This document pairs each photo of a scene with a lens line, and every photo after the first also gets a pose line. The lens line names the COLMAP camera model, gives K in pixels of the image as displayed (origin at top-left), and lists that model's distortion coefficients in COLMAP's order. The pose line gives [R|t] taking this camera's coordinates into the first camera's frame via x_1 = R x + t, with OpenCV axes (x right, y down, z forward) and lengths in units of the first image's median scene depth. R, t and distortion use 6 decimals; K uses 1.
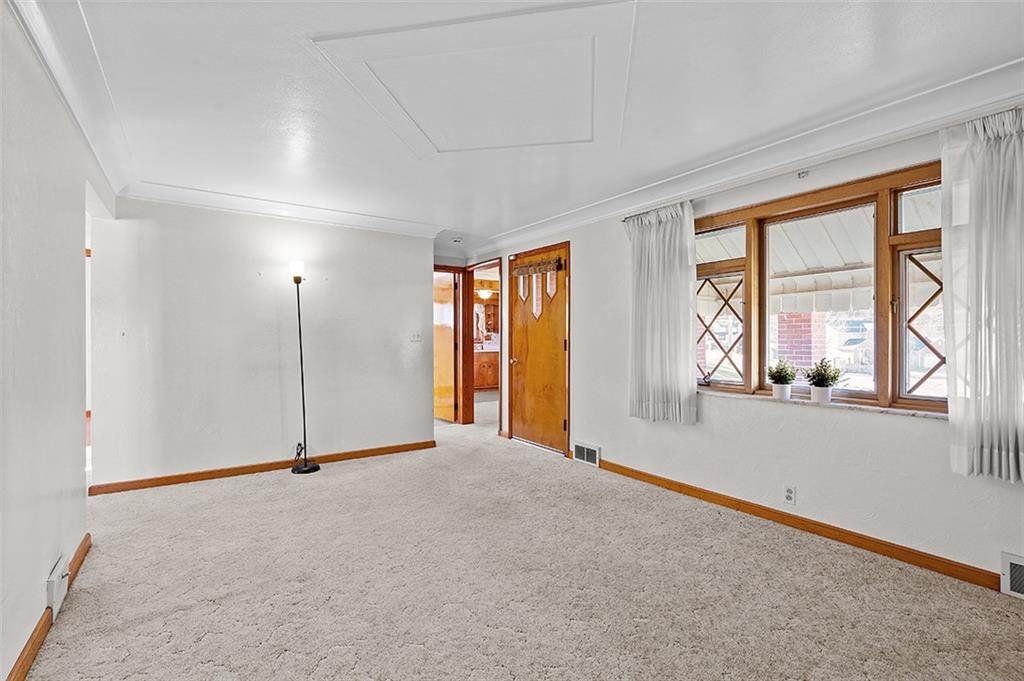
lens RADIAL K [[467.5, 0, 520.6], [0, 467.5, 337.1], [0, 0, 1]] dist [-0.002126, 0.001416]
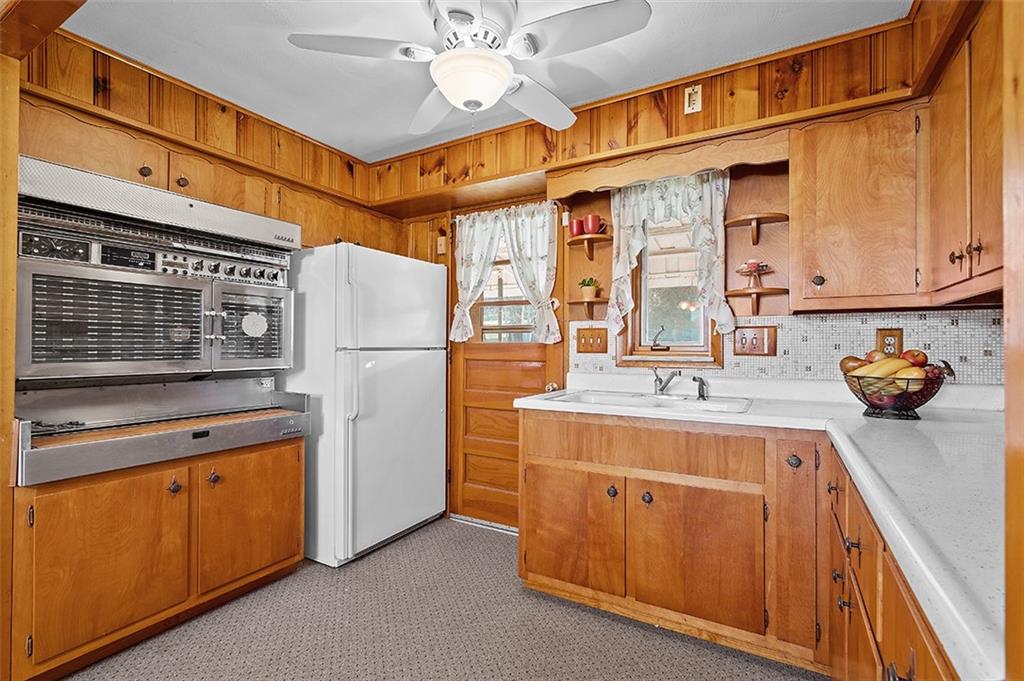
lens RADIAL K [[467.5, 0, 509.8], [0, 467.5, 343.7], [0, 0, 1]] dist [-0.002126, 0.001416]
pose [[0.419730, -0.002530, -0.907646, 0.069574], [-0.002163, 0.999990, -0.003788, 0.003368], [0.907647, 0.003553, 0.419720, 0.823539]]
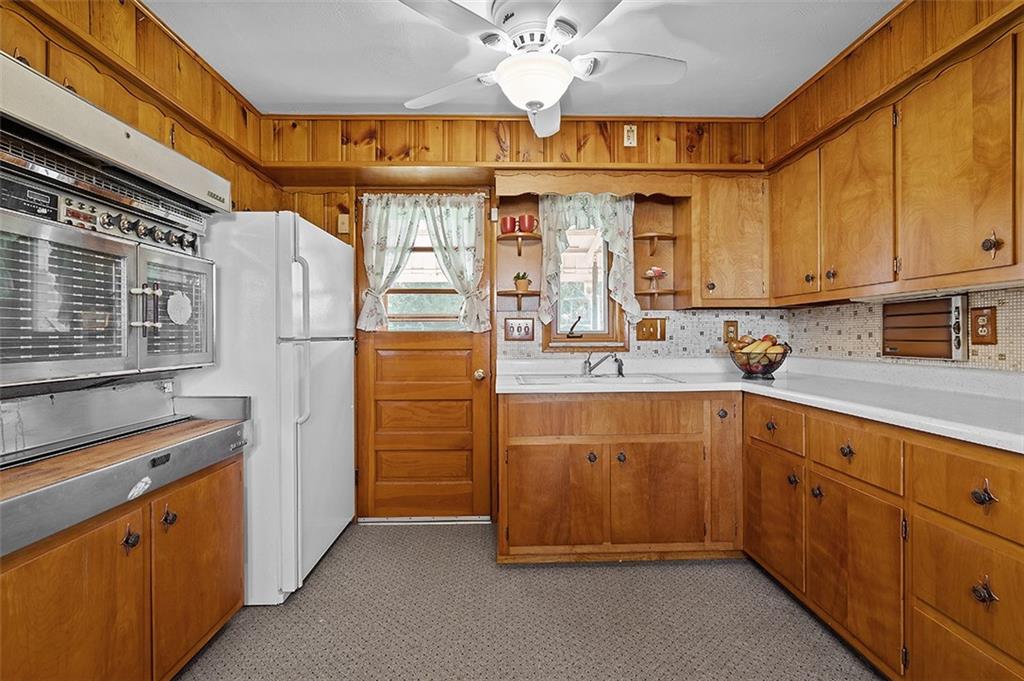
lens RADIAL K [[467.5, 0, 513.5], [0, 467.5, 337.4], [0, 0, 1]] dist [-0.002126, 0.001416]
pose [[0.833236, -0.001023, -0.552916, 0.011698], [0.004967, 0.999972, 0.005634, 0.003788], [0.552895, -0.007440, 0.833218, 0.741652]]
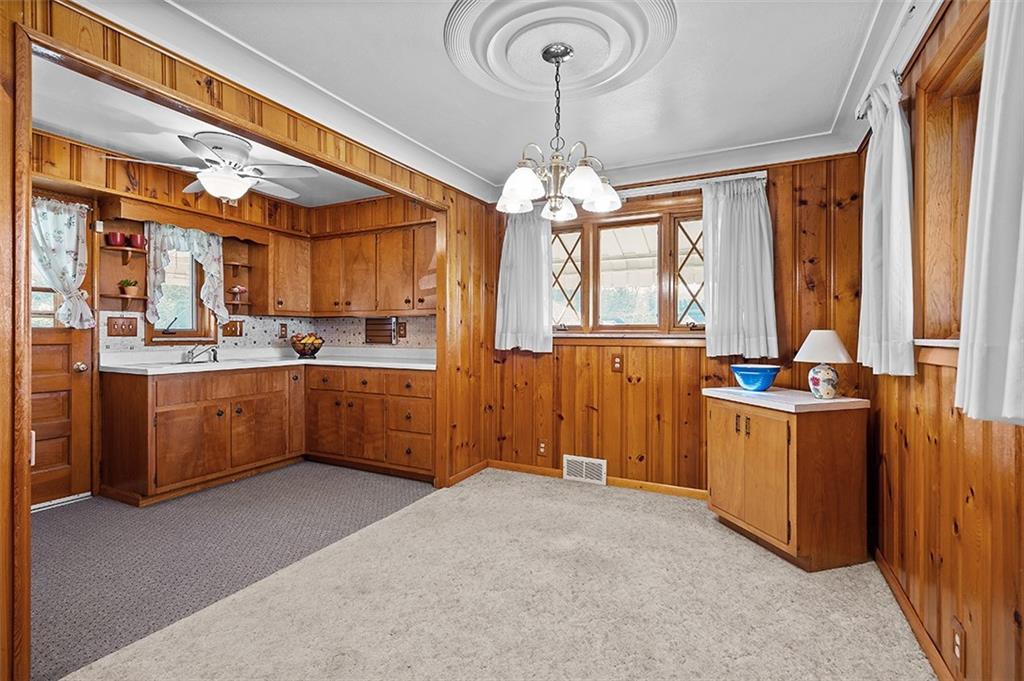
lens RADIAL K [[467.5, 0, 508.2], [0, 467.5, 335.5], [0, 0, 1]] dist [-0.002126, 0.001416]
pose [[0.886644, 0.002060, 0.462448, -0.047085], [-0.005196, 0.999971, 0.005508, 0.003535], [-0.462423, -0.007286, 0.886629, 0.567419]]
